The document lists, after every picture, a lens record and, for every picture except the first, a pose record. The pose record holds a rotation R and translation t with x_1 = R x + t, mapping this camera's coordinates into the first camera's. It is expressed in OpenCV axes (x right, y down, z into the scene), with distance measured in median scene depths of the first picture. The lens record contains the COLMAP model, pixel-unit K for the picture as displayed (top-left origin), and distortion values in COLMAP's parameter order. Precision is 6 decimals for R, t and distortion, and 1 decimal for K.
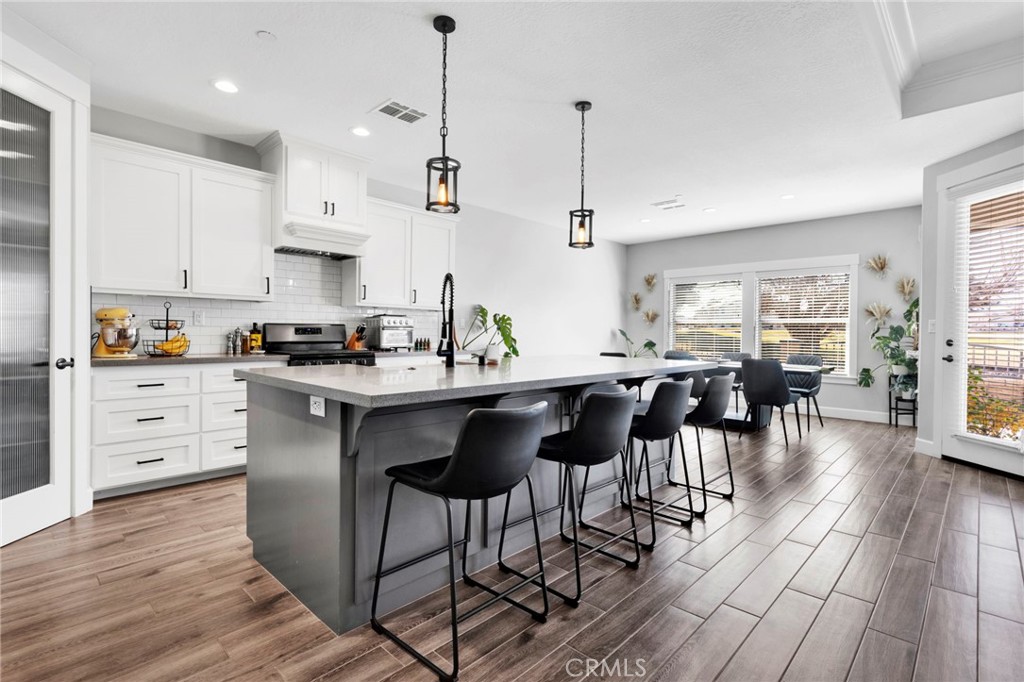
lens RADIAL K [[491.5, 0, 512.0], [0, 491.5, 341.0], [0, 0, 1]] dist [0.001133, -0.000025]
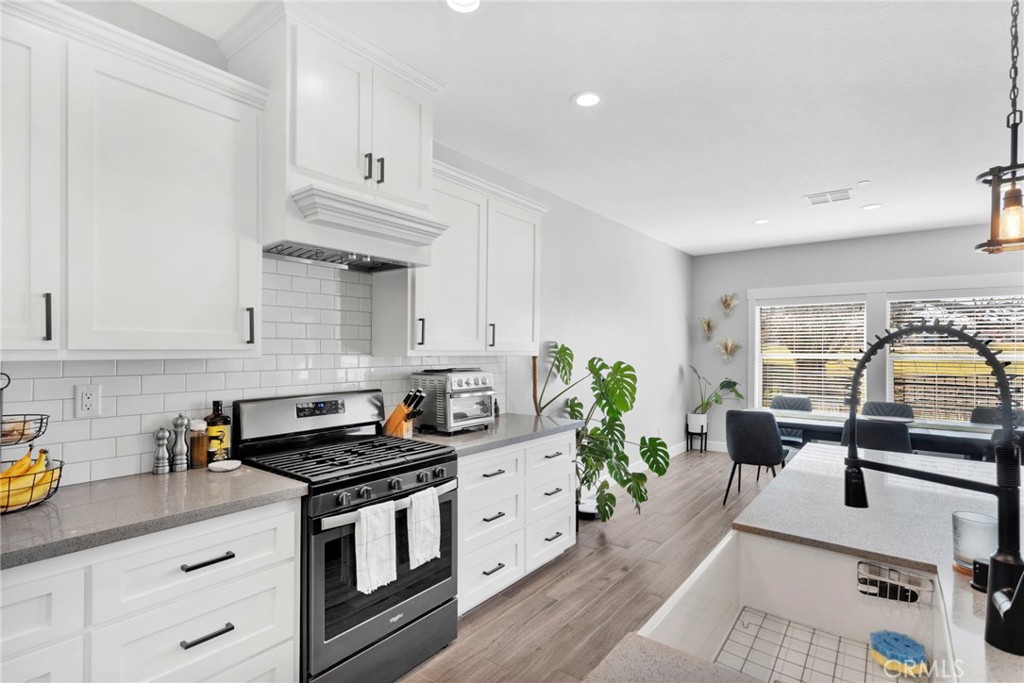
lens RADIAL K [[508.9, 0, 512.8], [0, 508.9, 347.5], [0, 0, 1]] dist [-0.001661, -0.000320]
pose [[0.993650, -0.008308, 0.112208, -0.267107], [0.010667, 0.999734, -0.020435, -0.069670], [-0.112008, 0.021502, 0.993475, 0.435418]]
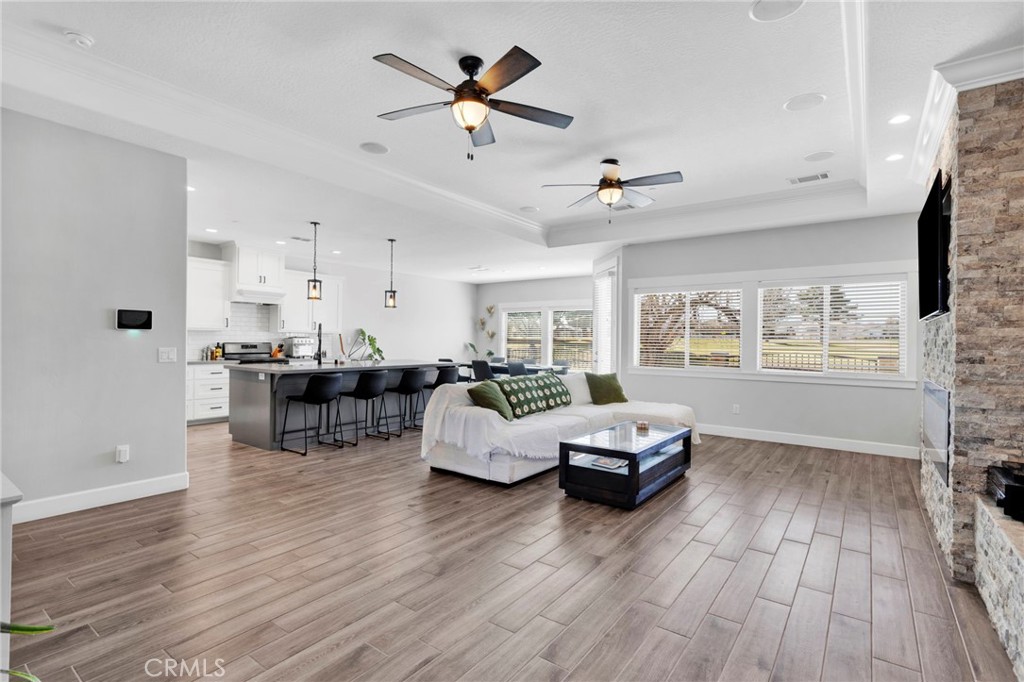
lens RADIAL K [[491.5, 0, 512.0], [0, 491.5, 341.0], [0, 0, 1]] dist [0.001133, -0.000025]
pose [[0.991427, 0.000273, 0.130661, 0.277280], [0.001855, 0.999868, -0.016166, -0.010729], [-0.130649, 0.016270, 0.991295, -0.834898]]
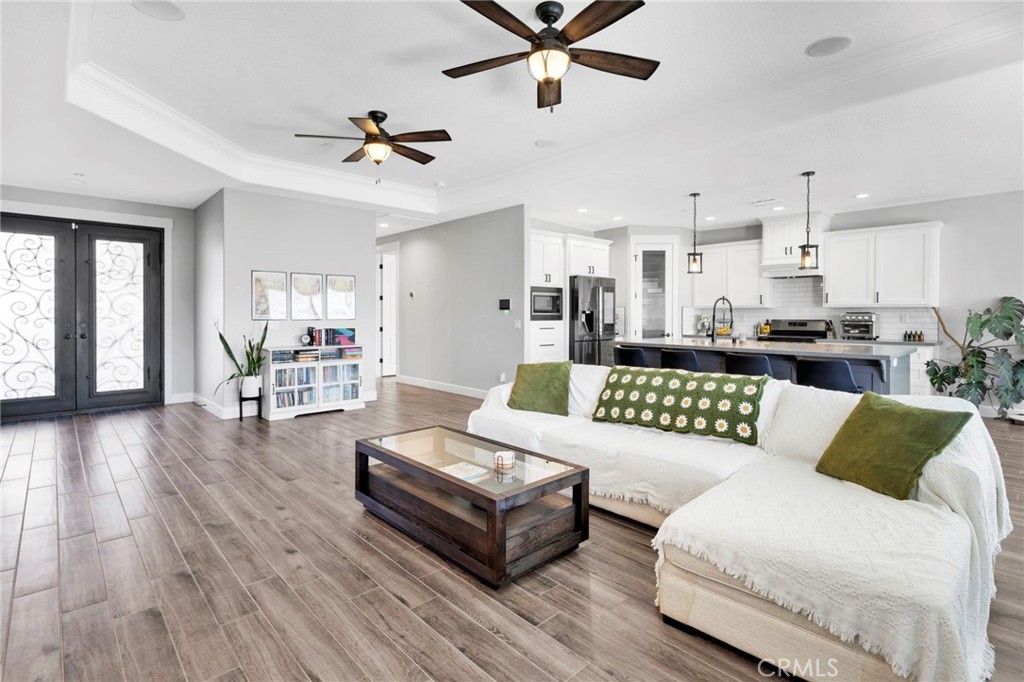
lens RADIAL K [[487.1, 0, 510.1], [0, 487.1, 319.5], [0, 0, 1]] dist [0.003074, 0.000216]
pose [[-0.062155, -0.003732, -0.998060, 1.218605], [-0.018495, 0.999826, -0.002587, -0.013613], [0.997895, 0.018298, -0.062213, 0.149916]]
